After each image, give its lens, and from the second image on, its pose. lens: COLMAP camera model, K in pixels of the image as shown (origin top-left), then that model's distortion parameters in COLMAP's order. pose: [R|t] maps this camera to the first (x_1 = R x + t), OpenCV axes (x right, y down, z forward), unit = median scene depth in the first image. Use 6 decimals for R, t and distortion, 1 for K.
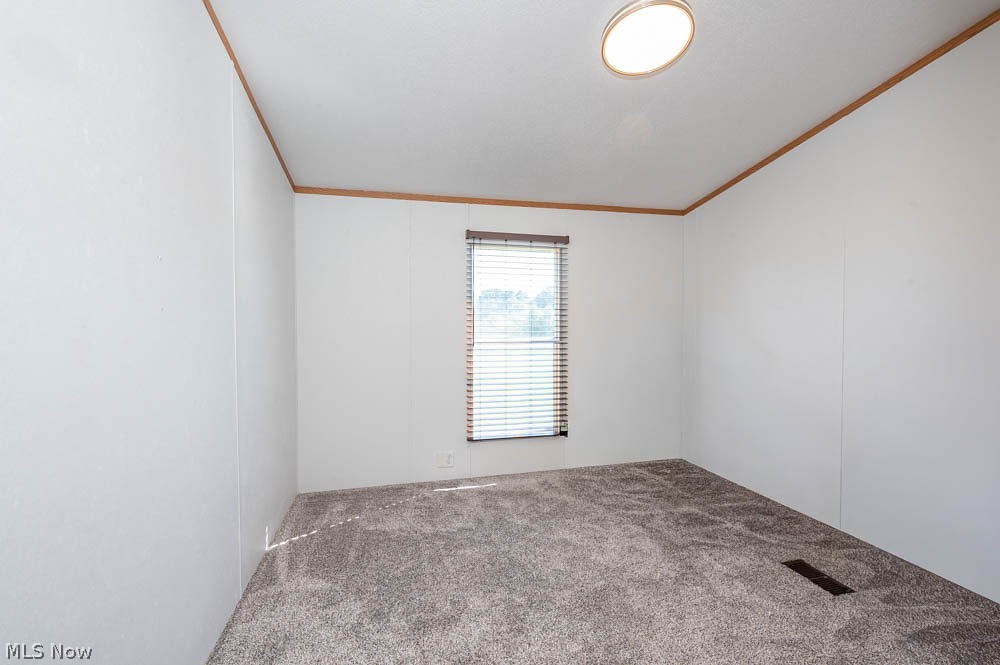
lens RADIAL K [[449.1, 0, 503.3], [0, 449.1, 333.3], [0, 0, 1]] dist [0.005761, 0.000066]
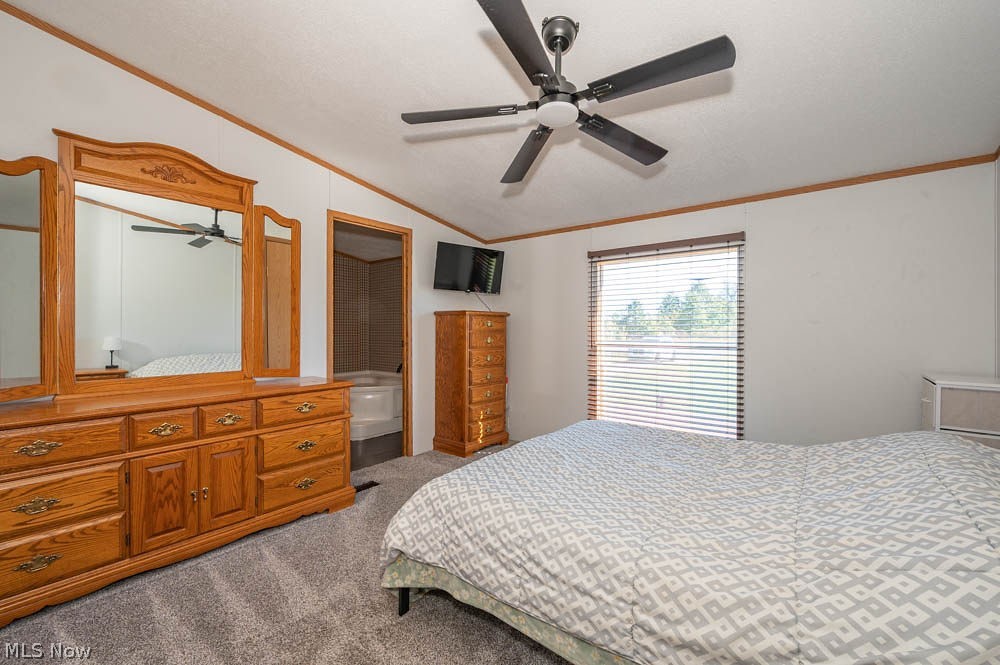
lens RADIAL K [[408.5, 0, 505.8], [0, 408.5, 327.5], [0, 0, 1]] dist [0.001887, -0.000136]
pose [[0.616462, -0.002036, -0.787382, 0.679364], [-0.016519, 0.999743, -0.015518, -0.004262], [0.787211, 0.022573, 0.616270, 0.156260]]
